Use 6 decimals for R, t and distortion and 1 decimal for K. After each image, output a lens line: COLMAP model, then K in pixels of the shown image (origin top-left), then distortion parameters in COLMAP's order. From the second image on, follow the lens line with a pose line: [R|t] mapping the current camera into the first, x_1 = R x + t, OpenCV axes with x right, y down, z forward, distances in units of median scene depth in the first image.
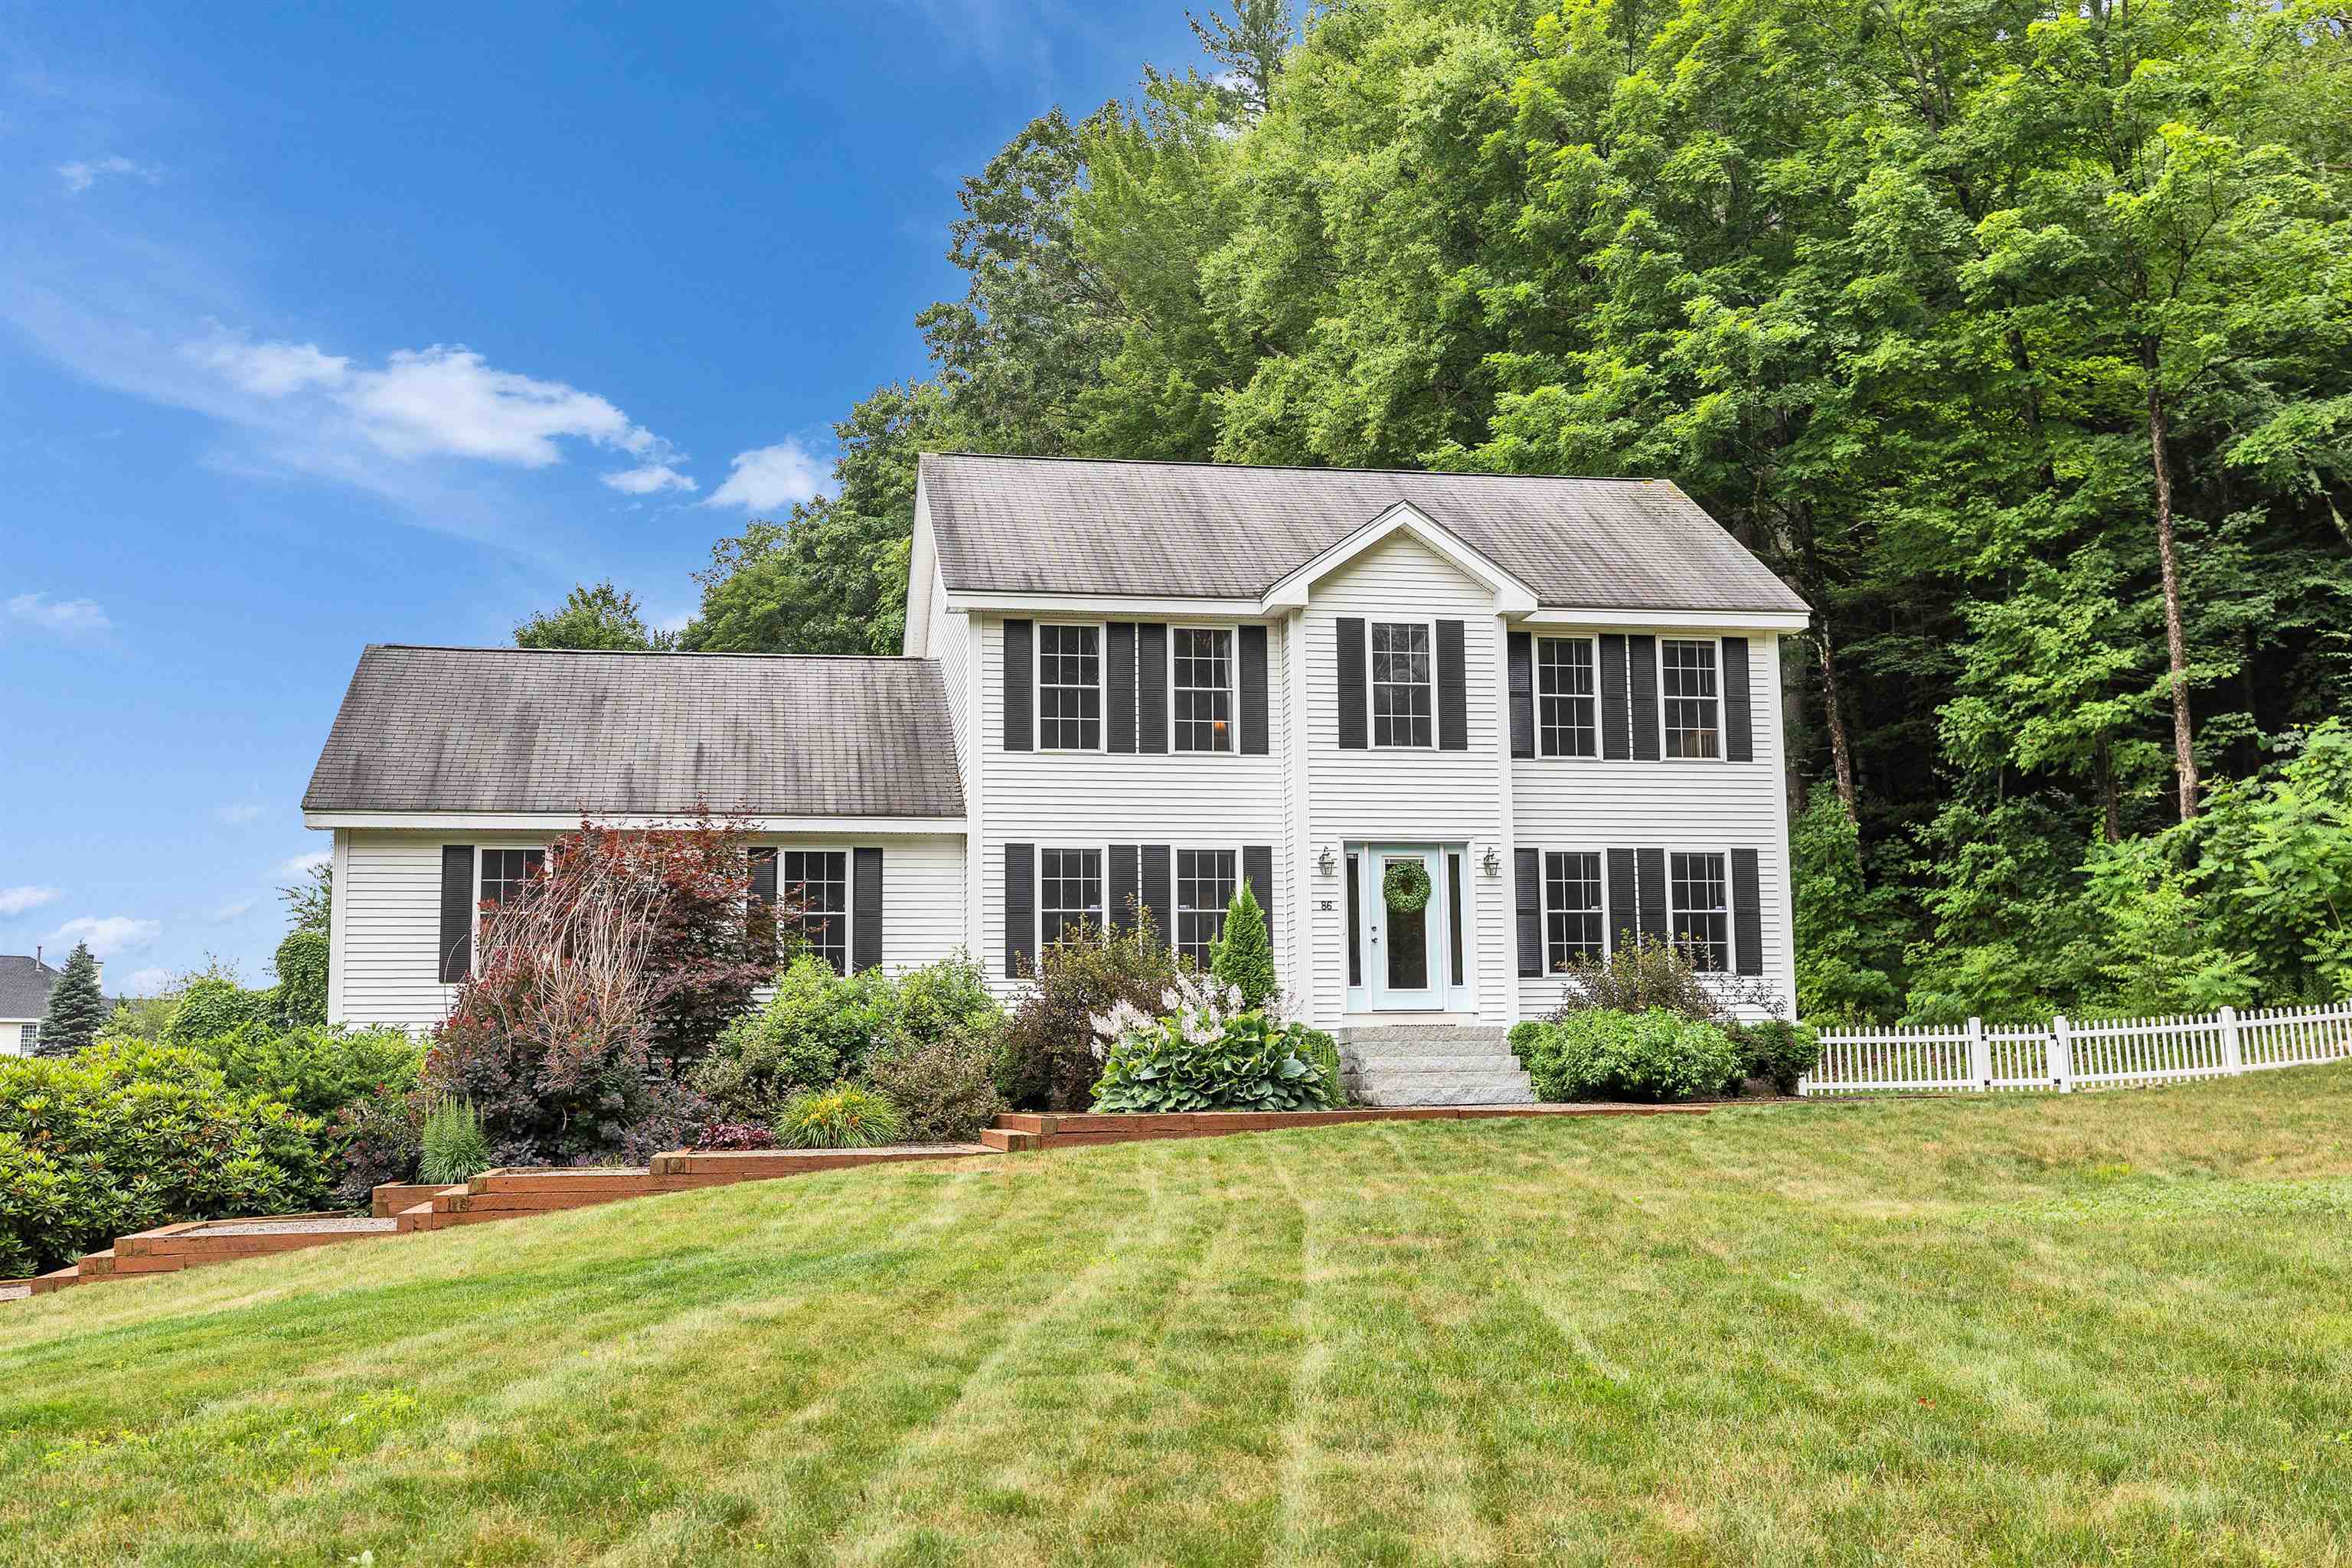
lens RADIAL K [[2309.8, 0, 1176.1], [0, 2309.8, 789.6], [0, 0, 1]] dist [0.061334, 0.000000]
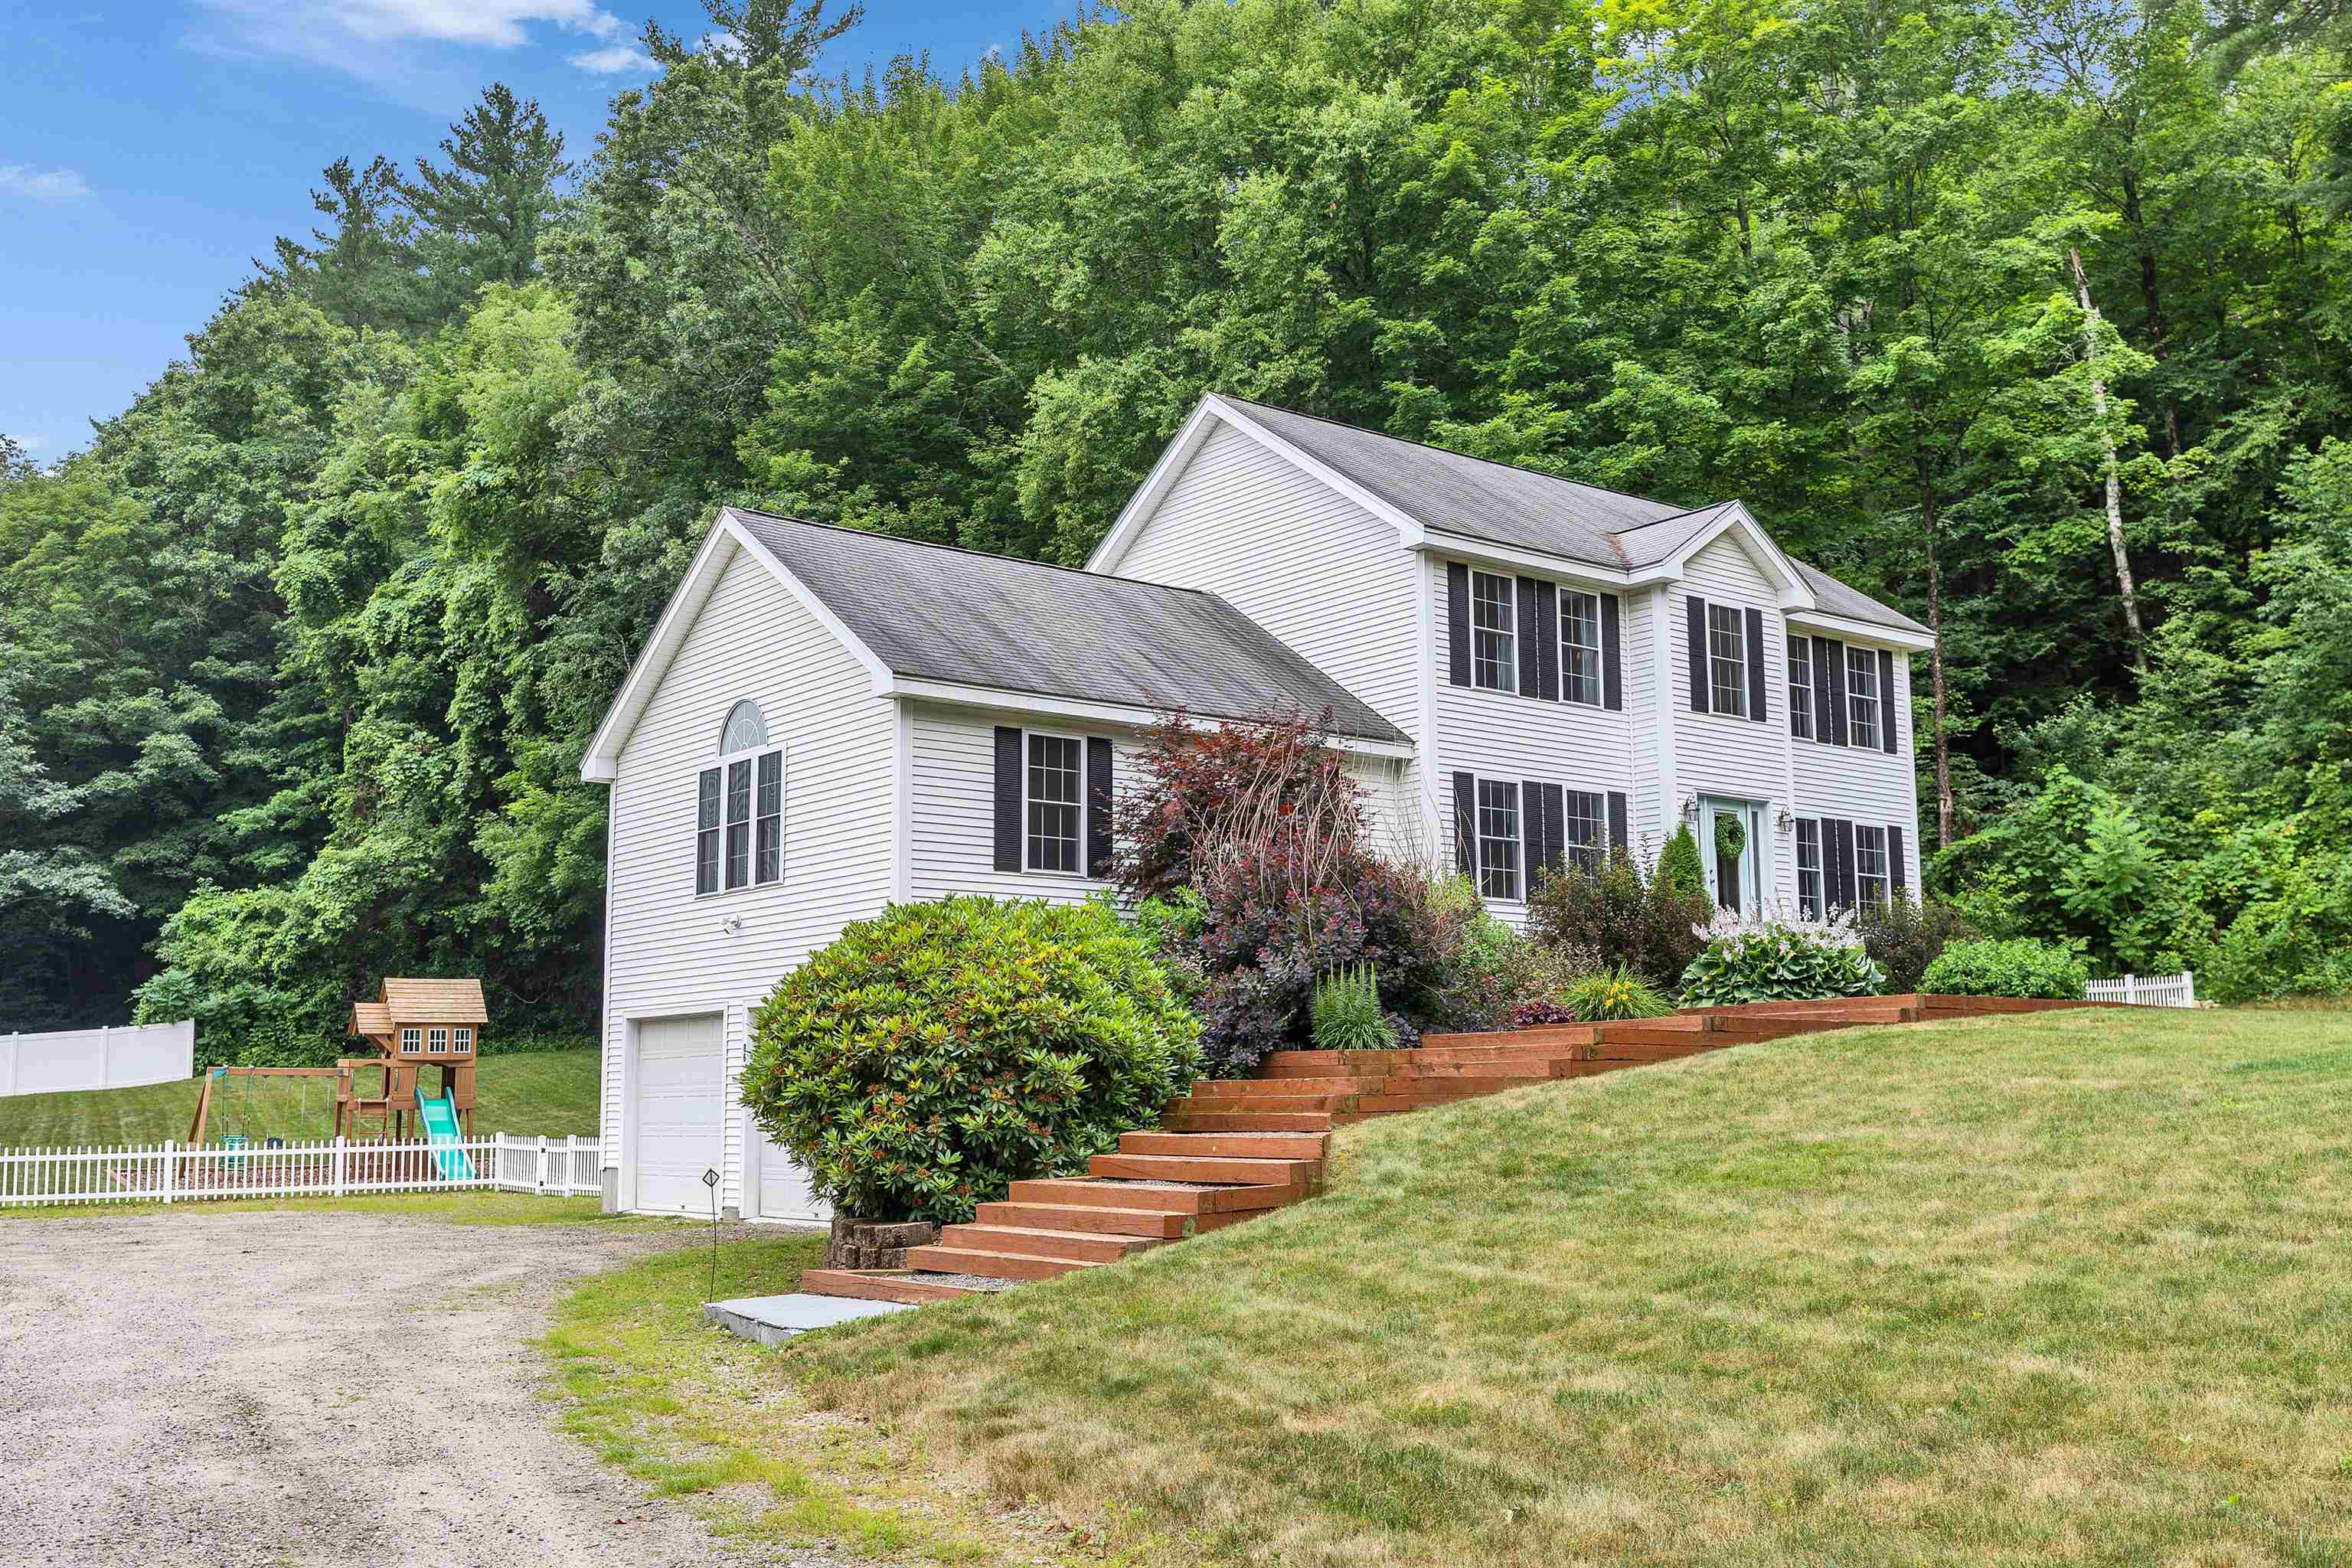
lens RADIAL K [[2309.8, 0, 1175.1], [0, 2309.8, 780.4], [0, 0, 1]] dist [0.061334, 0.000000]
pose [[0.890370, 0.076106, 0.448830, -0.652692], [-0.064952, 0.997078, -0.040220, 0.077391], [-0.450580, 0.006659, 0.892711, 0.102663]]
